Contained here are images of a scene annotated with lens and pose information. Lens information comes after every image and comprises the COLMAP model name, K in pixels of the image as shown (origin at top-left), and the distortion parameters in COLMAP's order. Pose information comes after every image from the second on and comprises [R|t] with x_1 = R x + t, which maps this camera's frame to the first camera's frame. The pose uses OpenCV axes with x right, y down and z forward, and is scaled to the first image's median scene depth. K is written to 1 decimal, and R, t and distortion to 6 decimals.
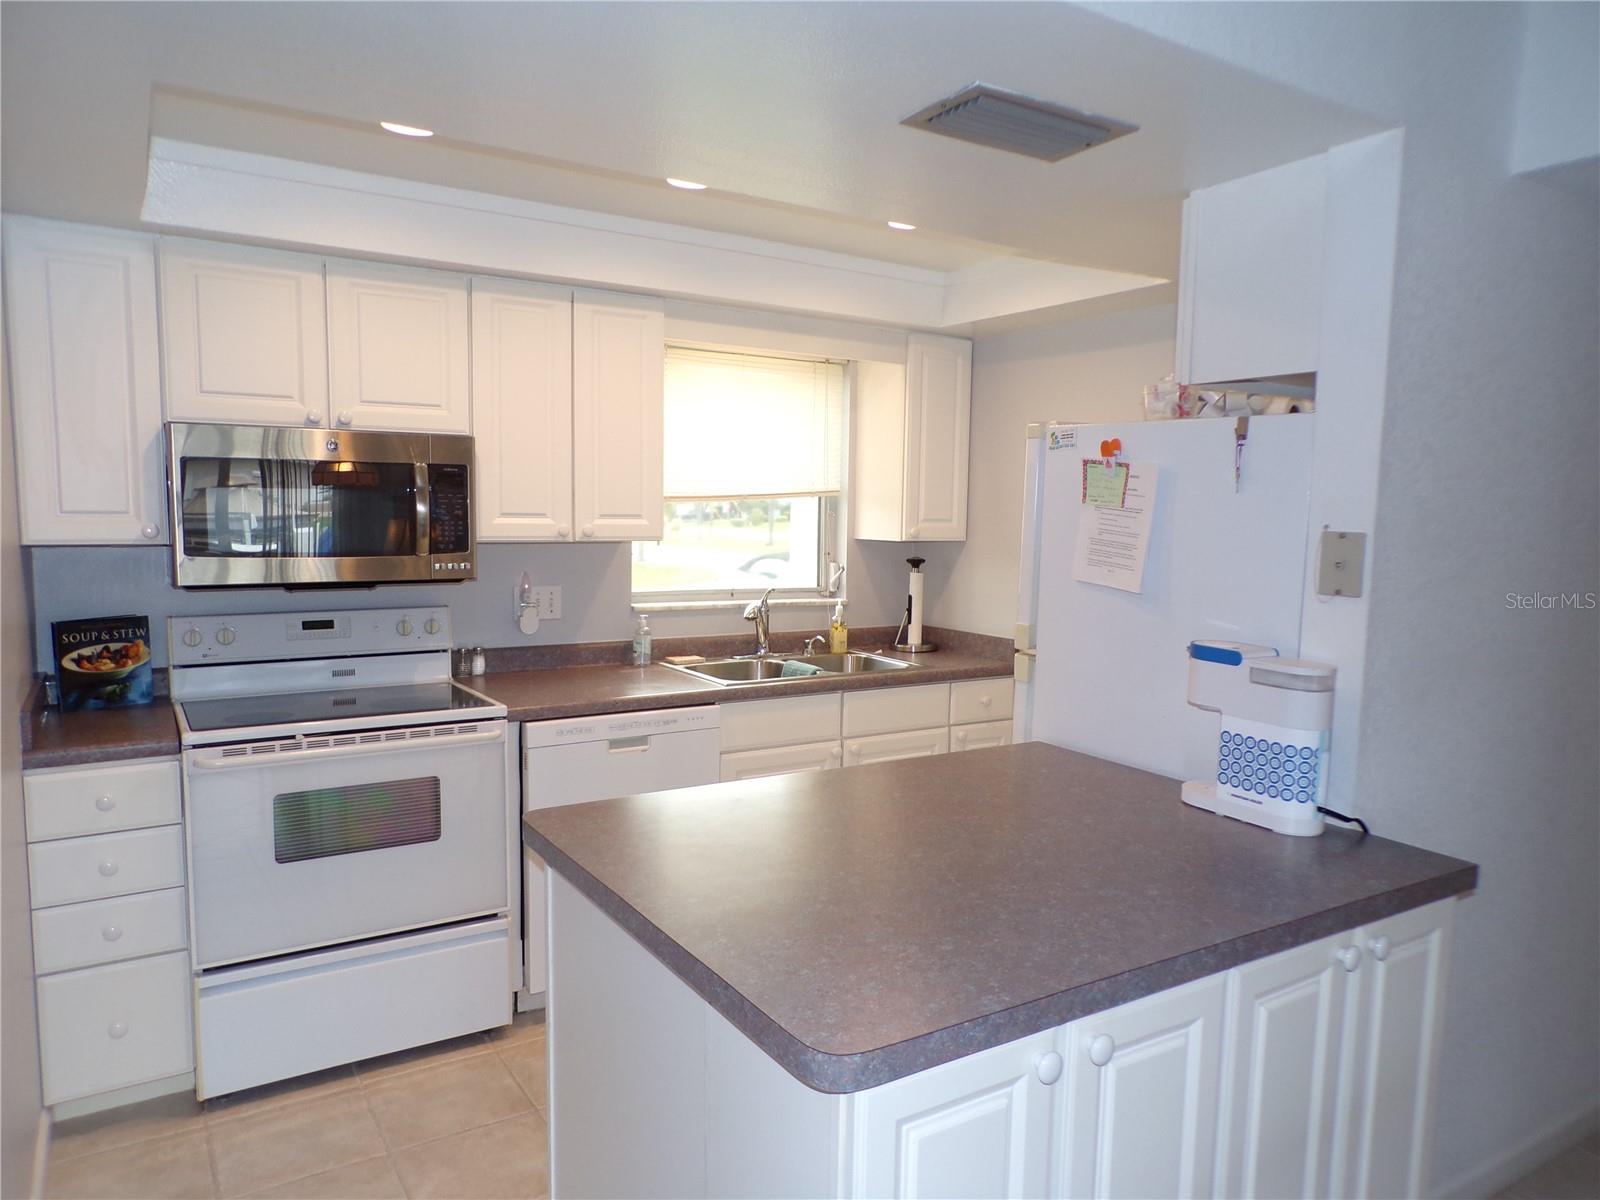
lens RADIAL K [[1089.1, 0, 803.2], [0, 1089.1, 613.9], [0, 0, 1]] dist [-0.000477, 0.008746]
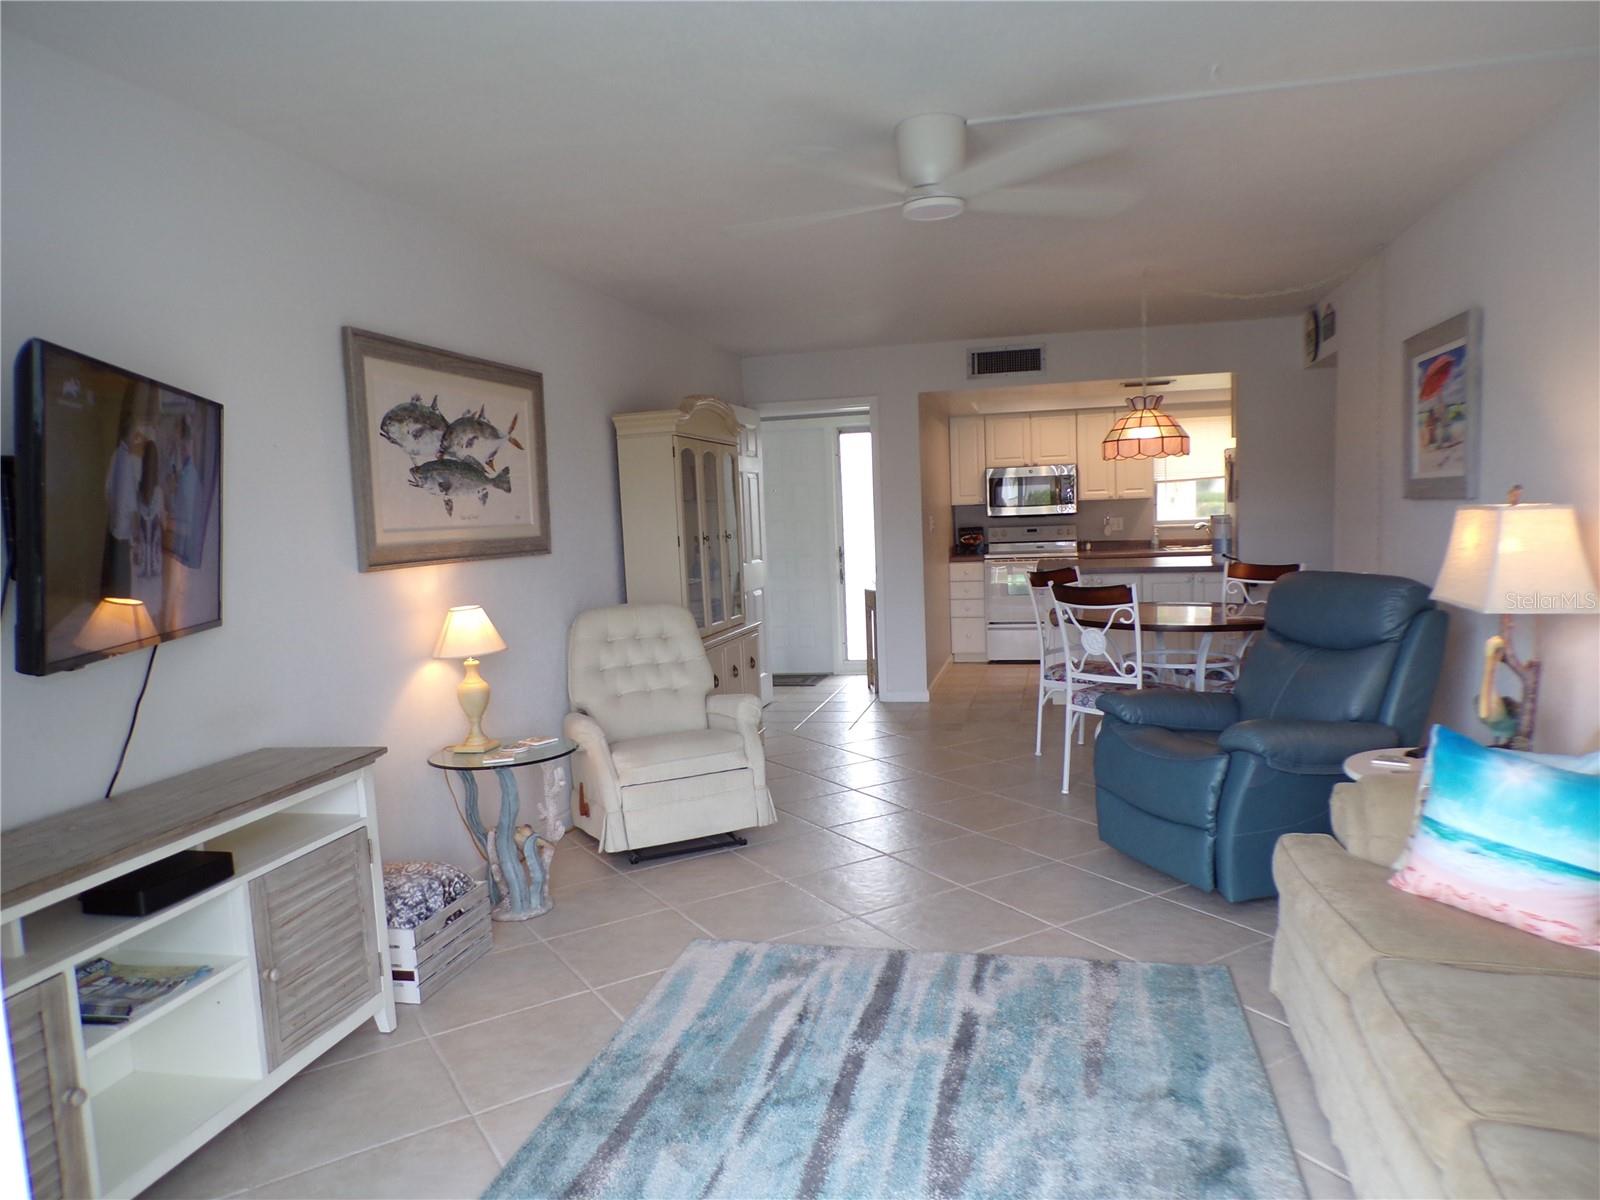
lens RADIAL K [[1089.1, 0, 802.4], [0, 1089.1, 602.1], [0, 0, 1]] dist [-0.000477, 0.008746]
pose [[0.694425, 0.025917, -0.719099, 1.343644], [-0.024439, 0.999624, 0.012427, 0.194955], [0.719150, 0.008944, 0.694797, -1.618222]]
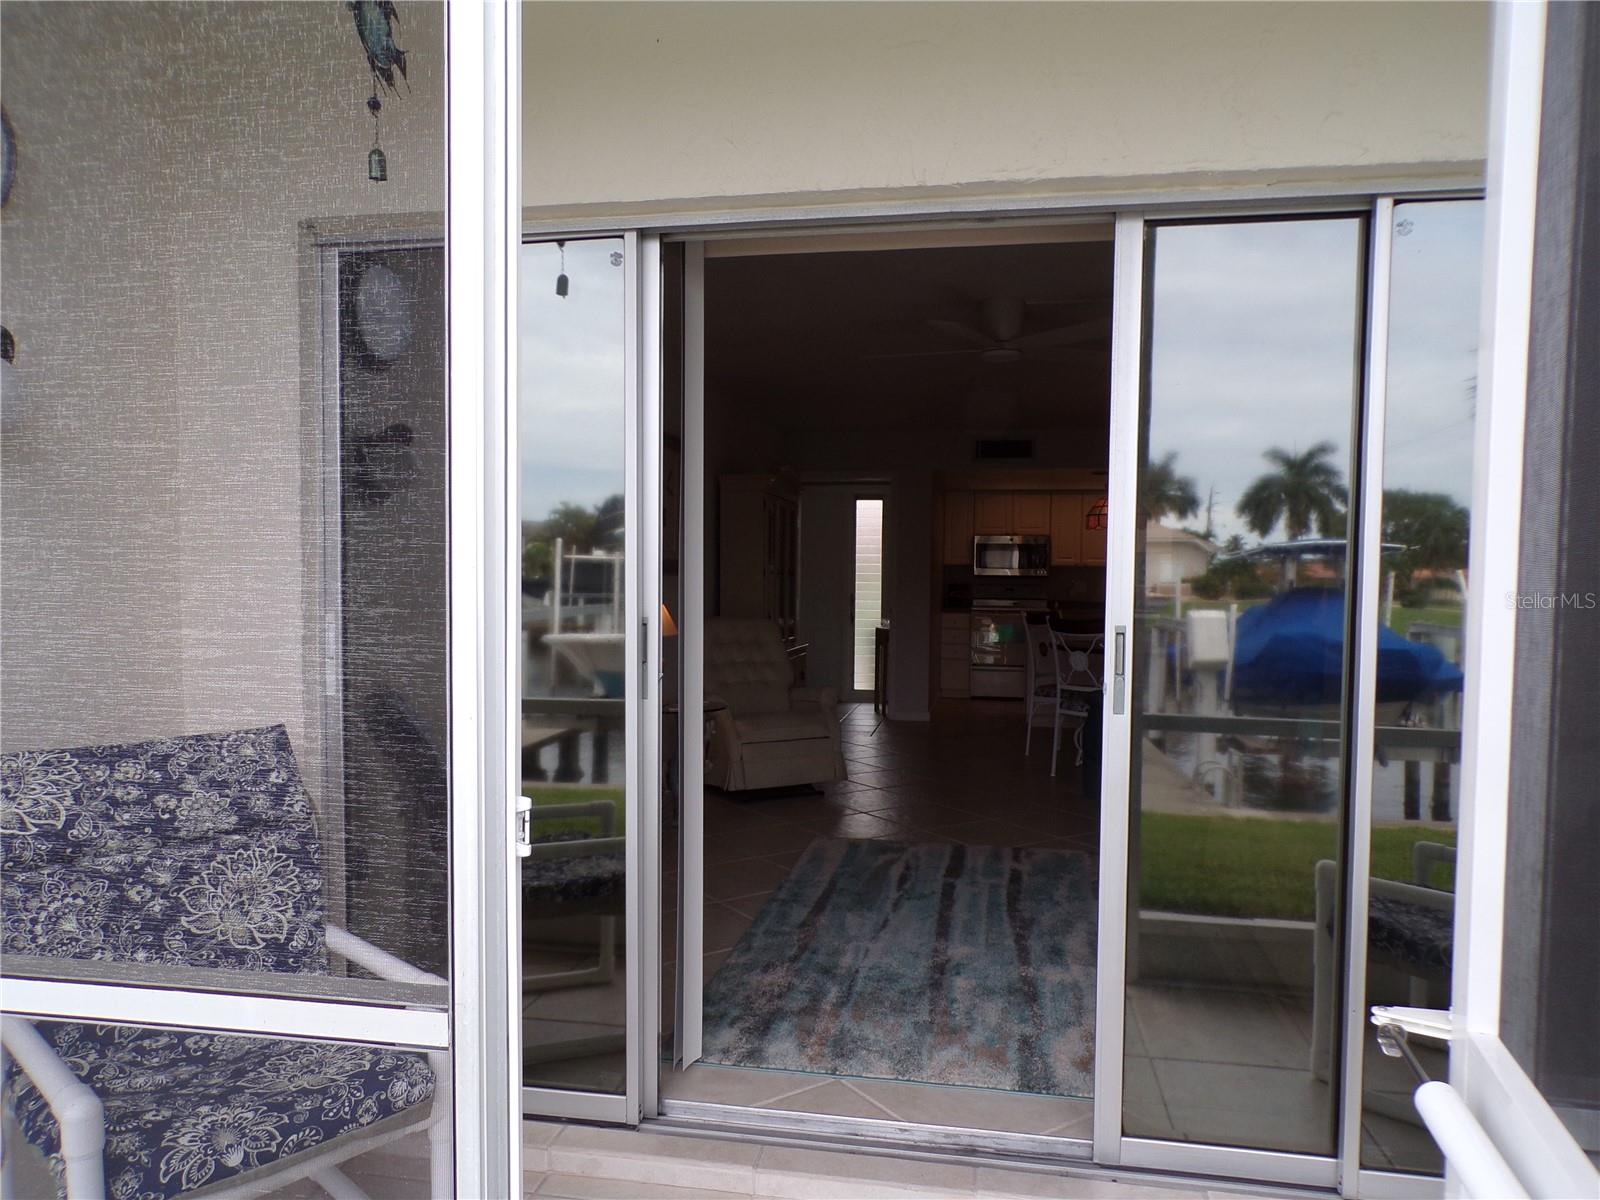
lens RADIAL K [[1089.1, 0, 803.0], [0, 1089.1, 602.8], [0, 0, 1]] dist [-0.000477, 0.008746]
pose [[0.731386, 0.018858, -0.681703, 1.560885], [-0.073264, 0.996005, -0.051051, 0.297894], [0.678017, 0.087282, 0.729846, -2.155009]]
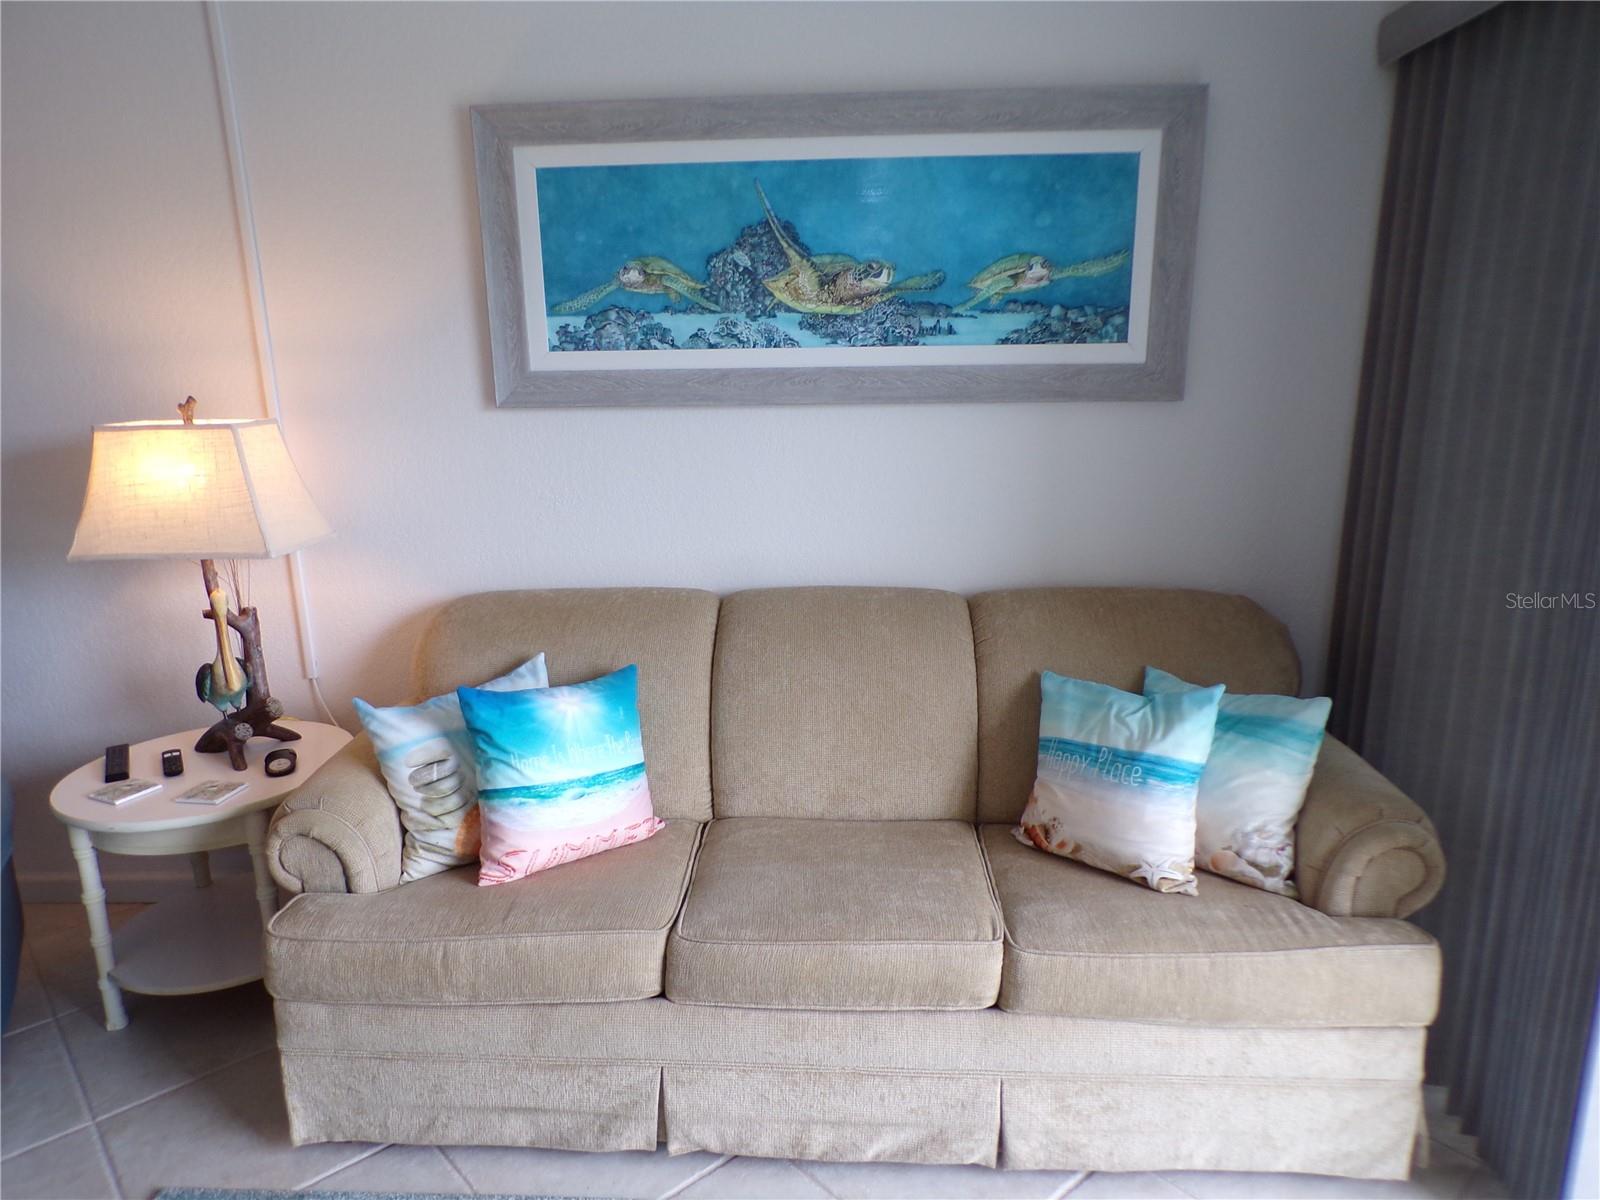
lens RADIAL K [[1089.1, 0, 803.8], [0, 1089.1, 607.9], [0, 0, 1]] dist [-0.000477, 0.008746]
pose [[0.583446, -0.225648, 0.780176, 0.684570], [0.105097, 0.973527, 0.202976, 0.119701], [-0.805324, -0.036431, 0.591715, -1.280915]]
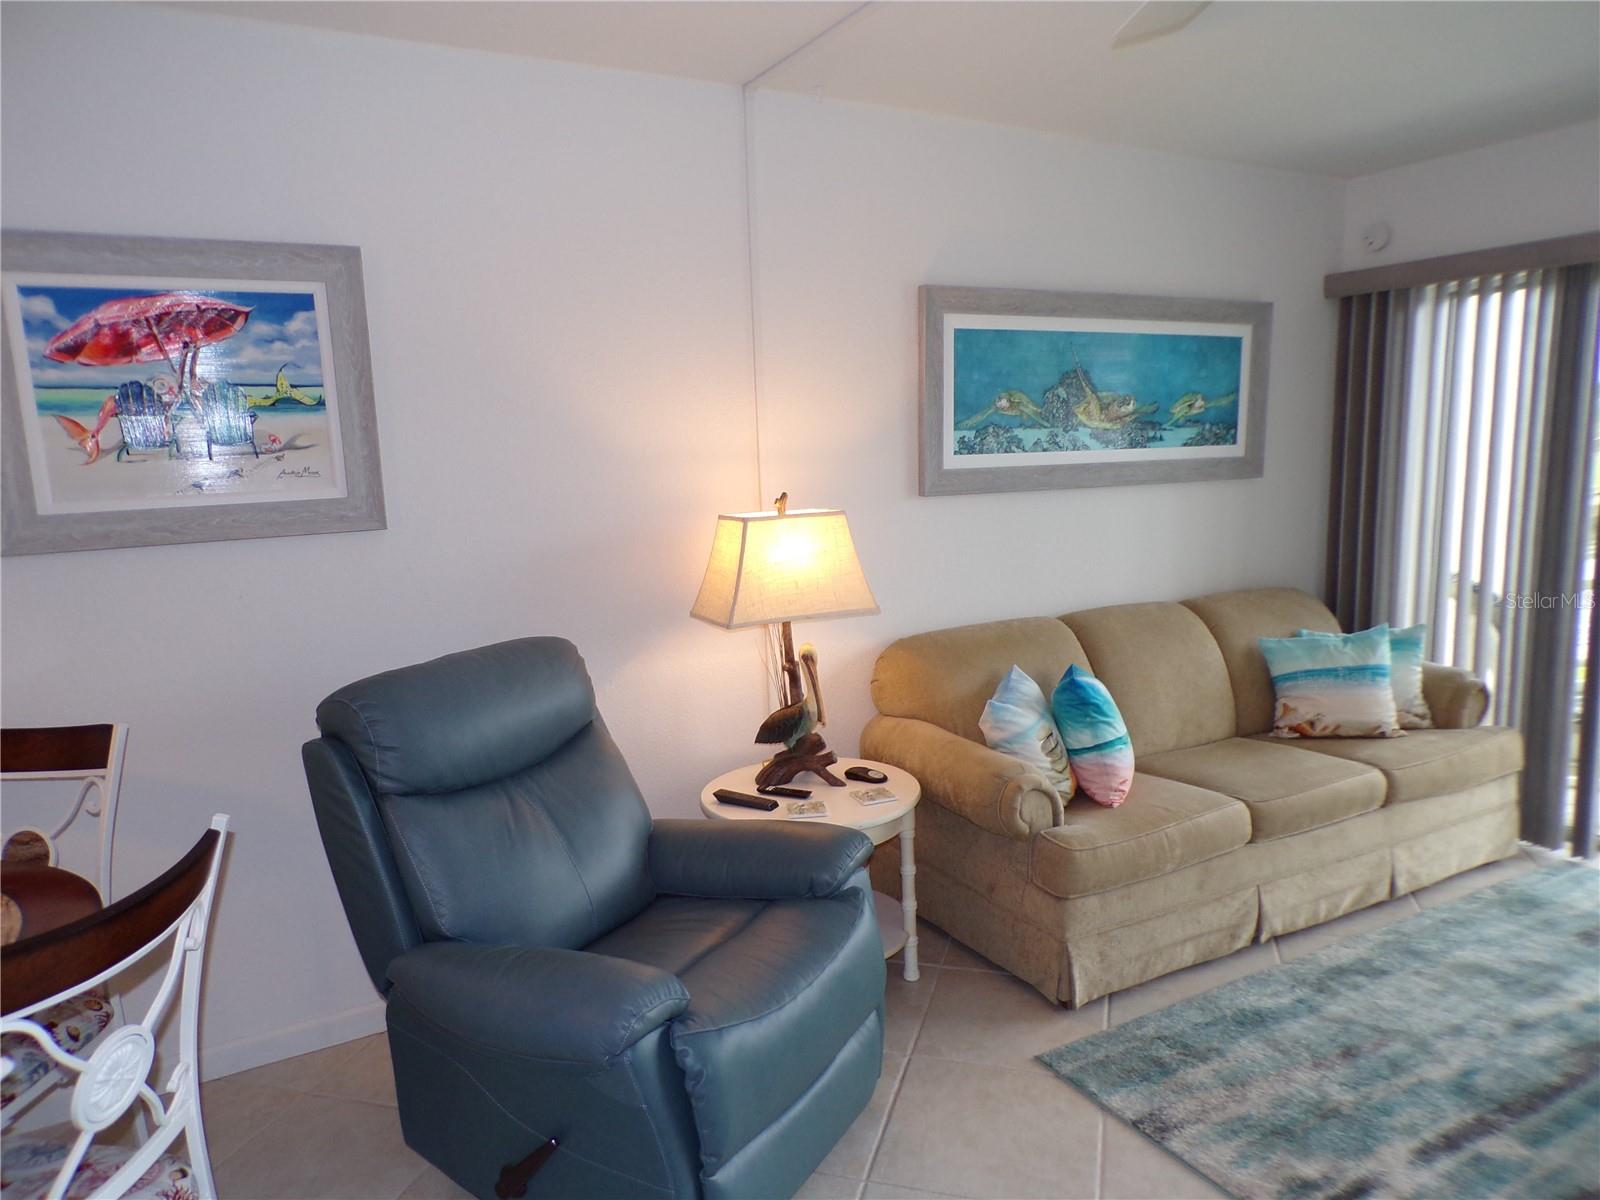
lens RADIAL K [[1089.1, 0, 807.1], [0, 1089.1, 611.0], [0, 0, 1]] dist [-0.000477, 0.008746]
pose [[0.064586, -0.174310, 0.982571, 0.083802], [0.124421, 0.978350, 0.165382, 0.027771], [-0.990125, 0.111571, 0.084875, -0.543076]]
